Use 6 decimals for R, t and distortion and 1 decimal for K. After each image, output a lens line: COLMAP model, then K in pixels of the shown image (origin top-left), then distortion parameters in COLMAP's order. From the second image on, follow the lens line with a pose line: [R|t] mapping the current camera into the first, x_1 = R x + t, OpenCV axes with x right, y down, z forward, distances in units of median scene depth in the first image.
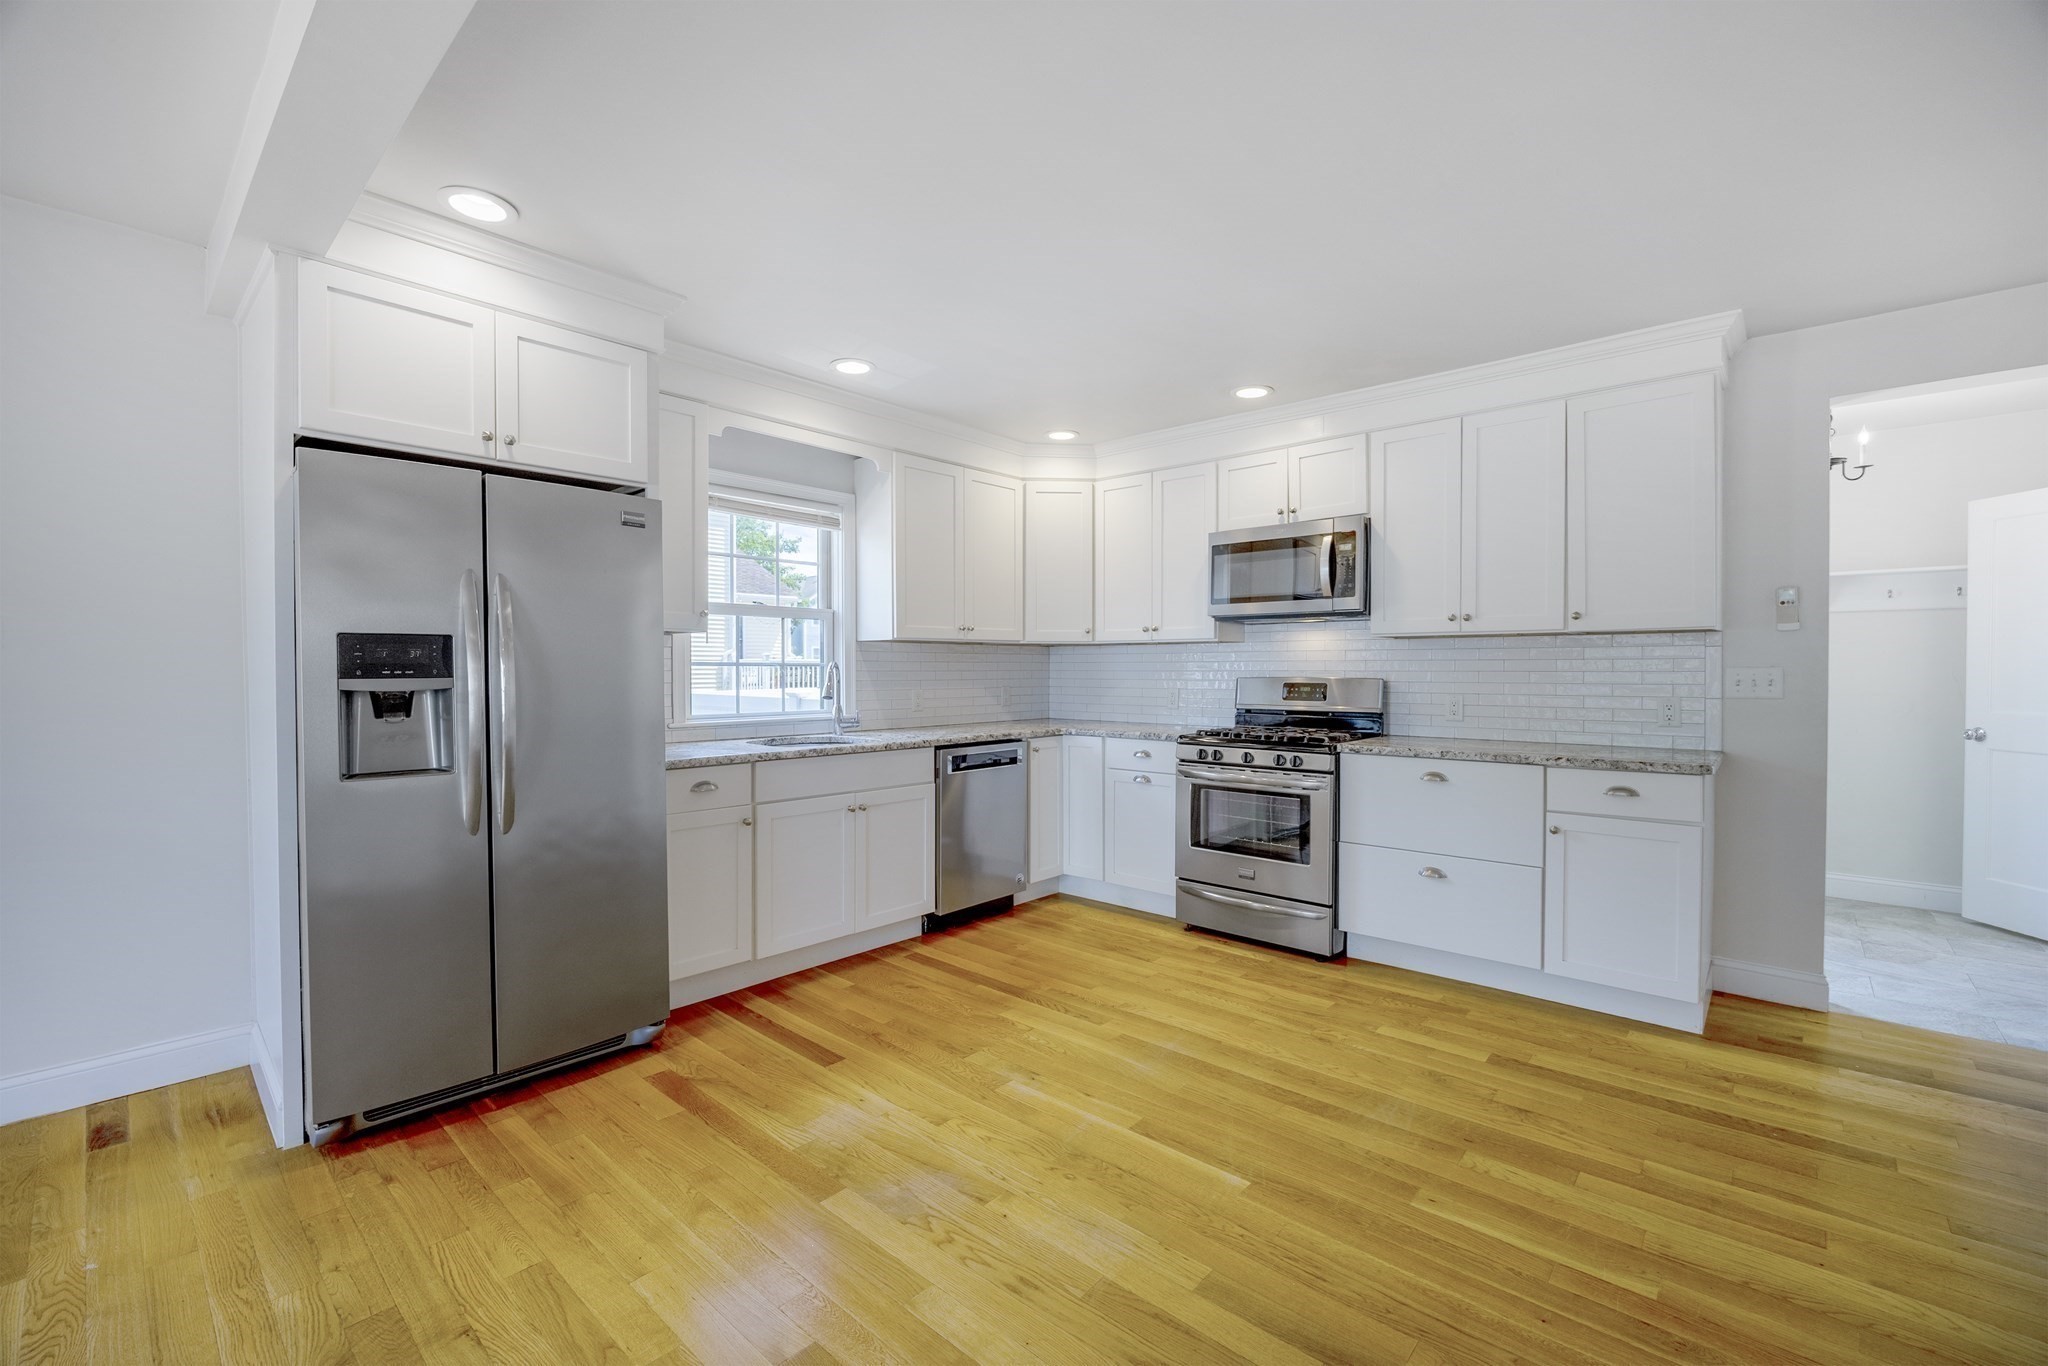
lens RADIAL K [[861.1, 0, 1027.3], [0, 861.1, 682.7], [0, 0, 1]] dist [-0.006859, 0.000063]
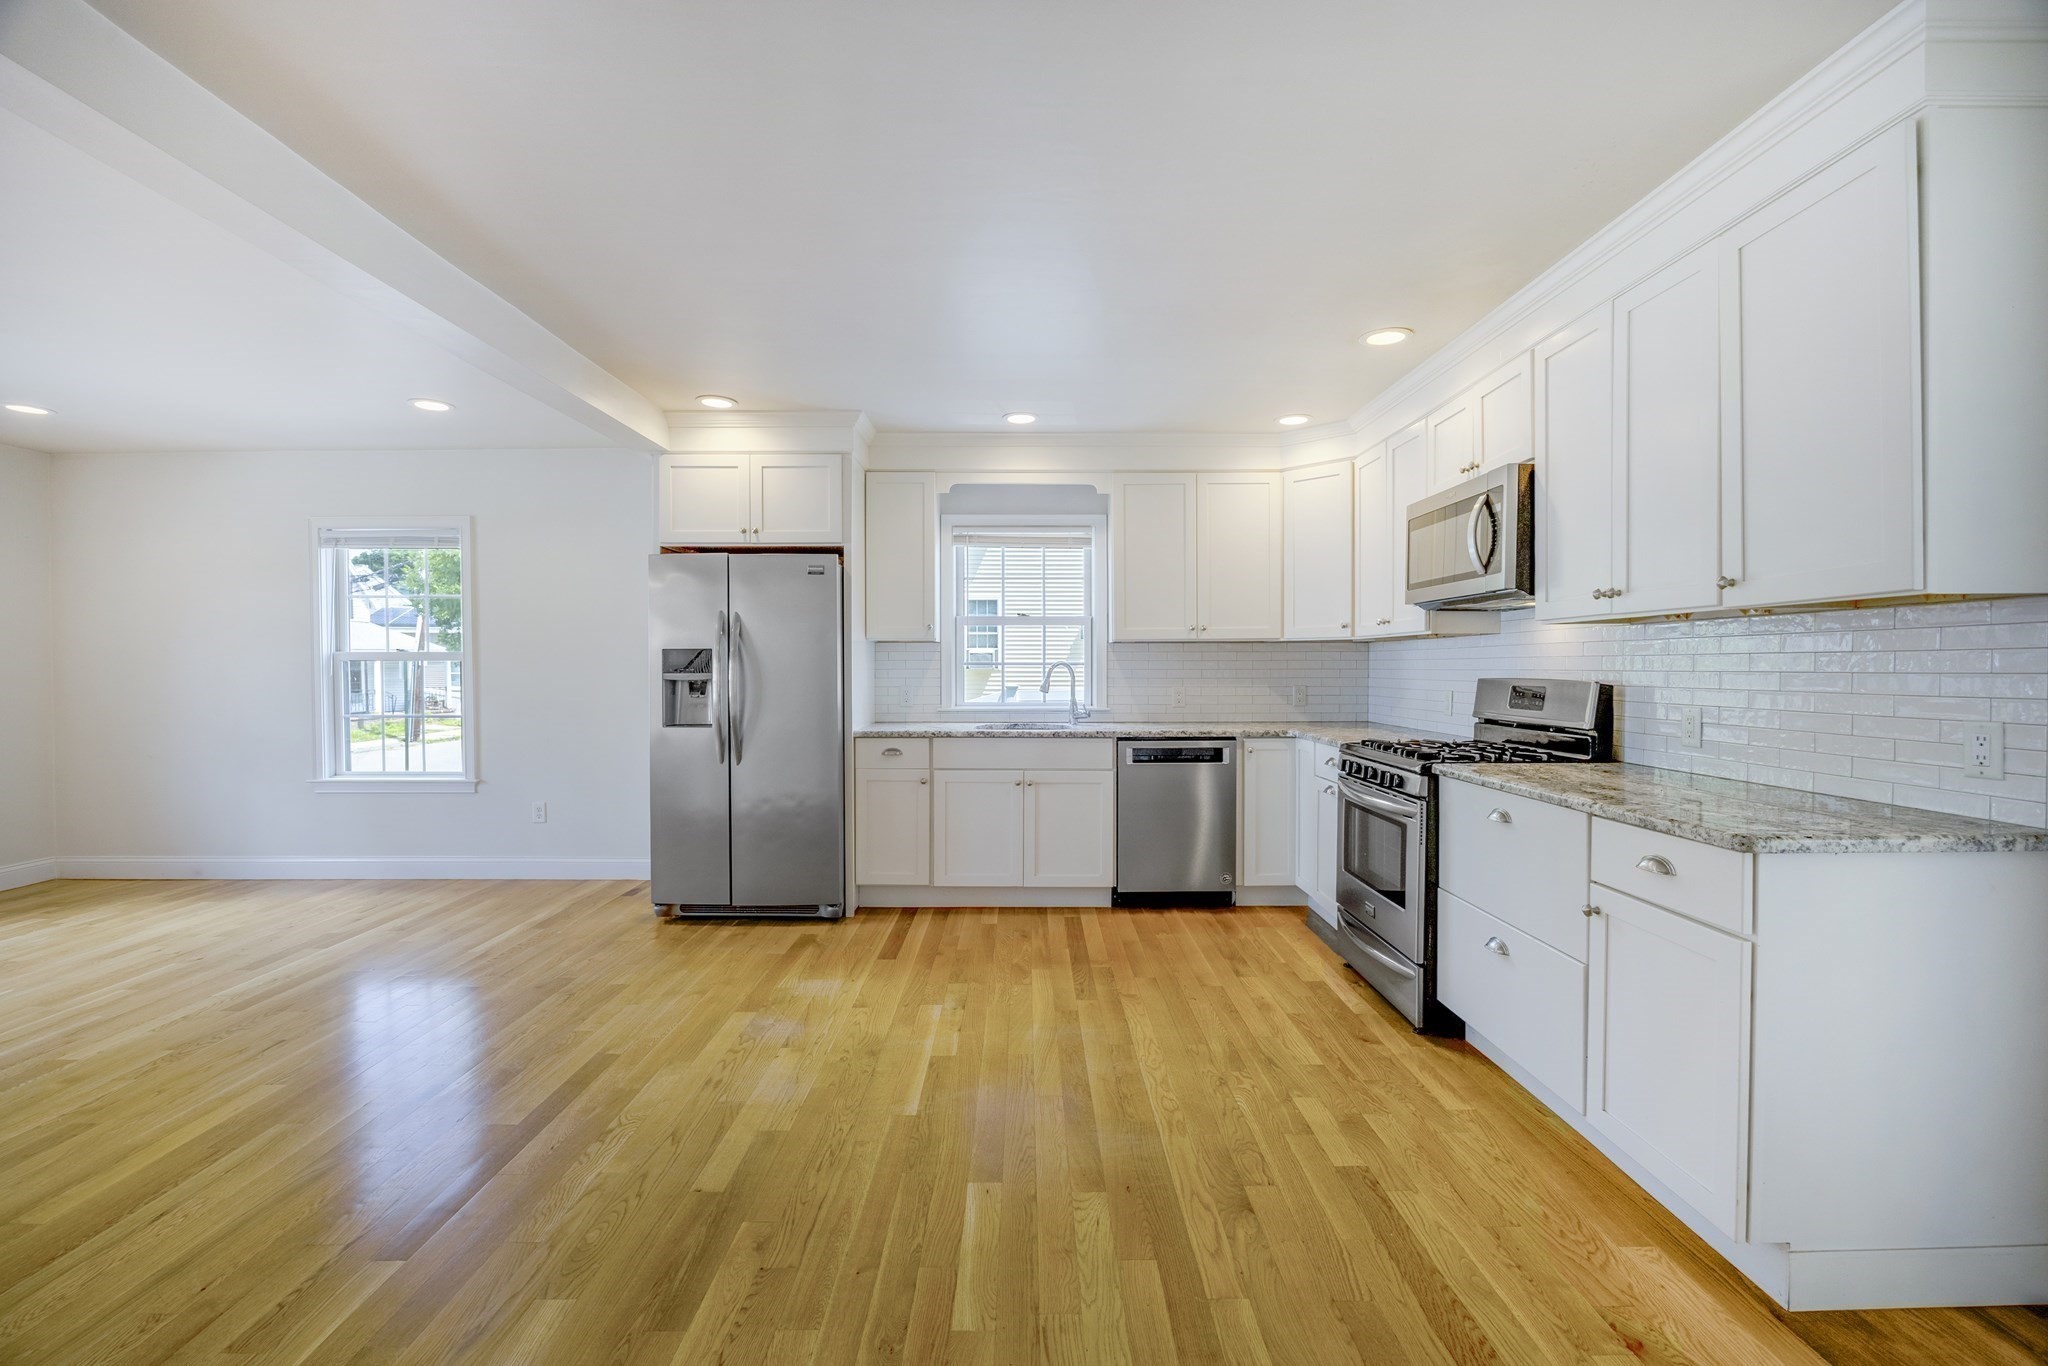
lens RADIAL K [[861.1, 0, 1025.3], [0, 861.1, 683.0], [0, 0, 1]] dist [-0.006859, 0.000063]
pose [[0.665987, 0.013932, -0.745834, 0.776024], [-0.010380, 0.999902, 0.009409, -0.006724], [0.745892, 0.001475, 0.666066, 0.217506]]
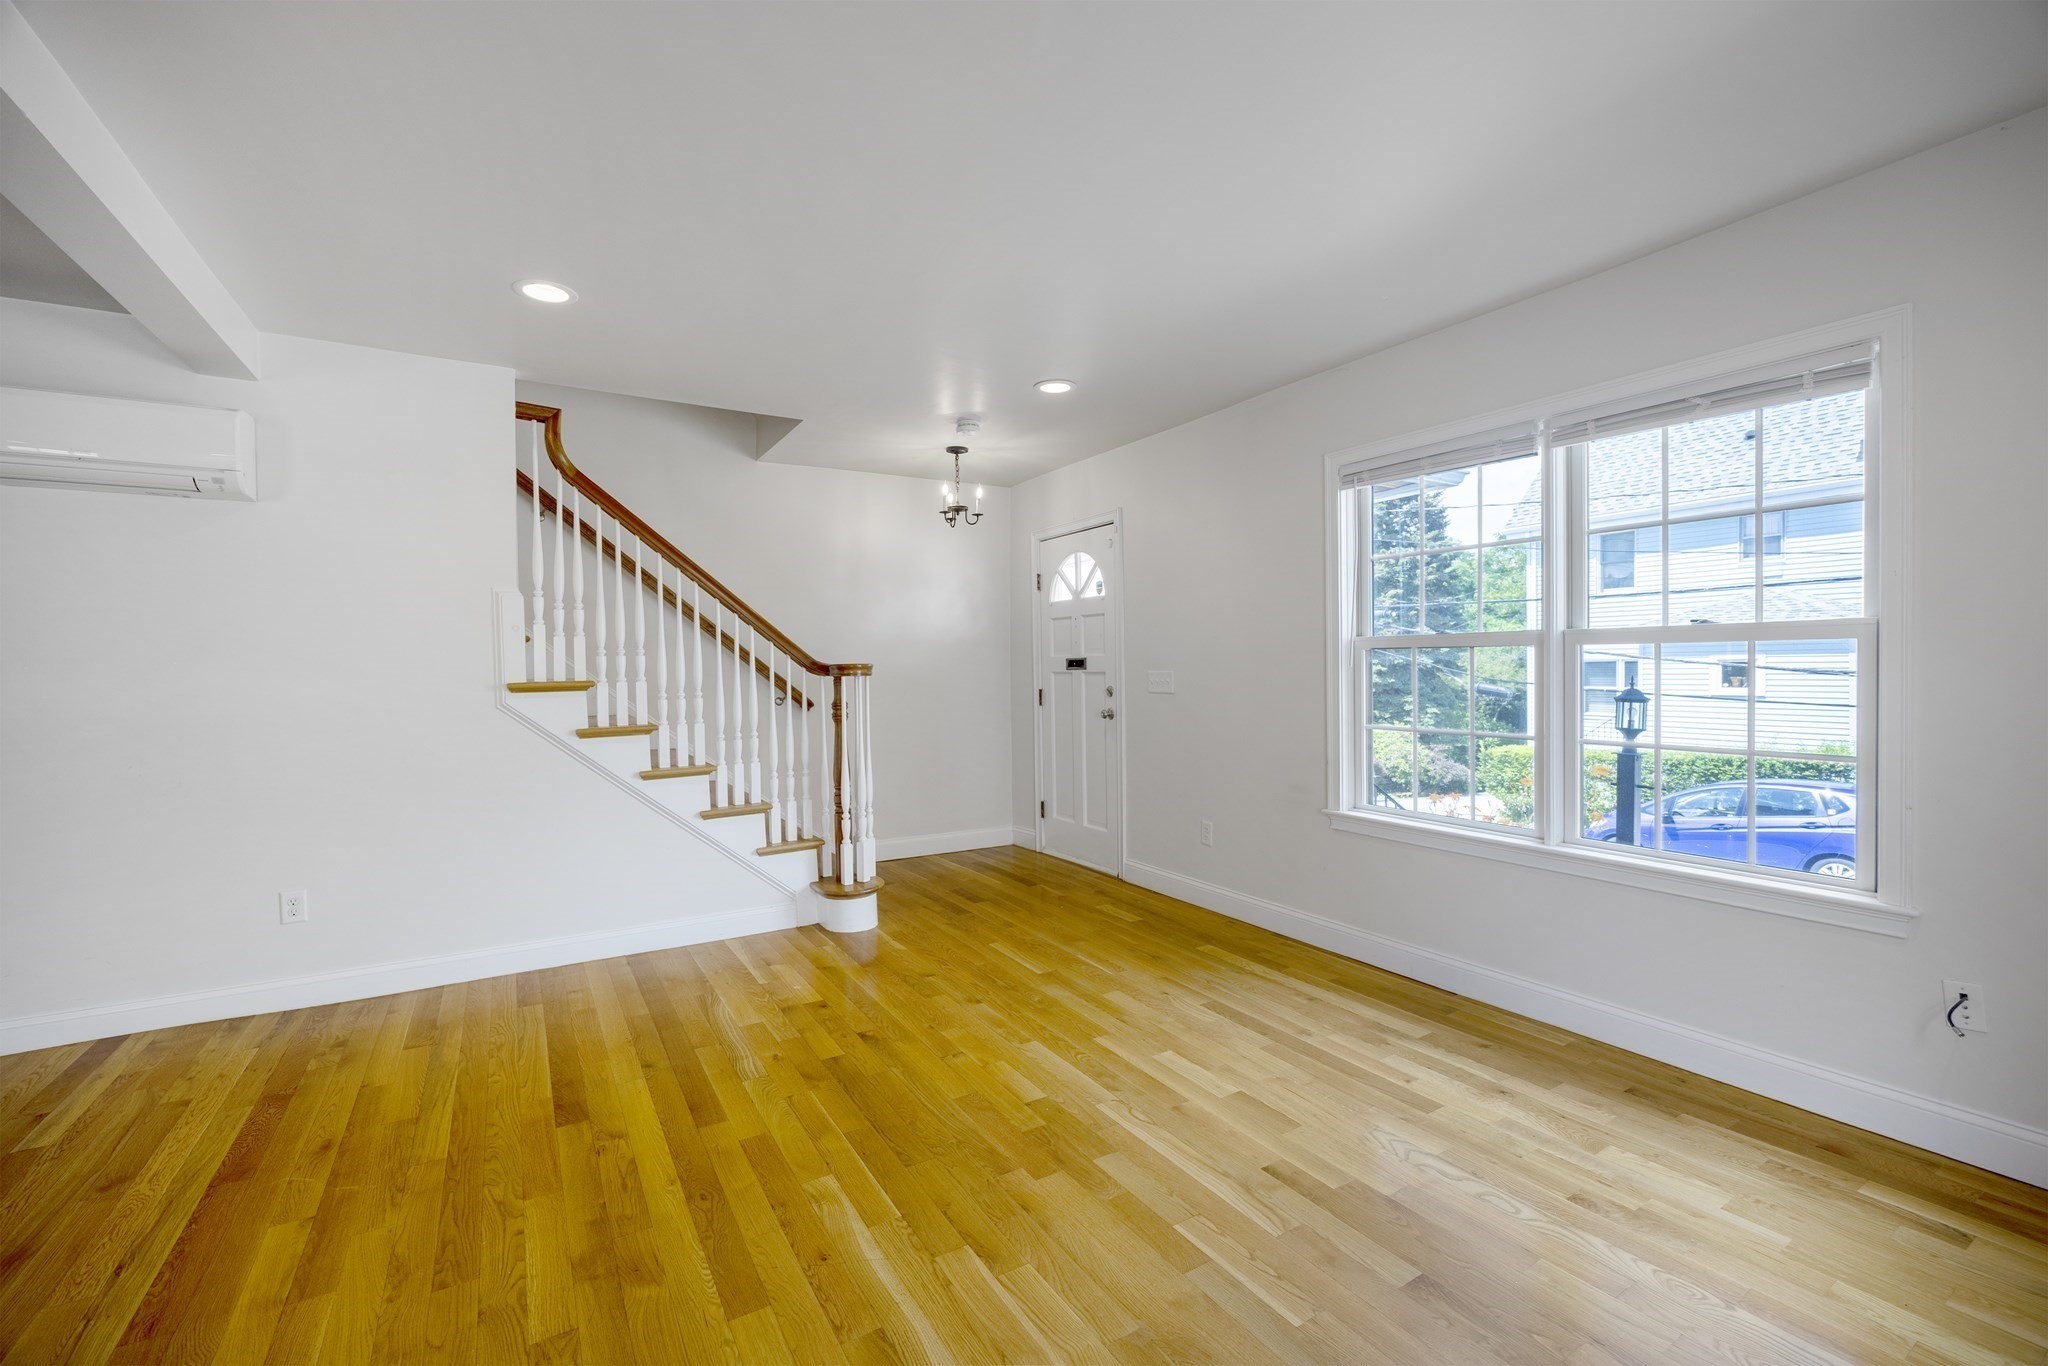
lens RADIAL K [[861.1, 0, 1029.5], [0, 861.1, 686.7], [0, 0, 1]] dist [-0.006859, 0.000063]
pose [[-0.957302, 0.004565, 0.289055, -0.787850], [0.016068, 0.999170, 0.037434, -0.005897], [-0.288644, 0.040481, -0.956580, 0.498592]]
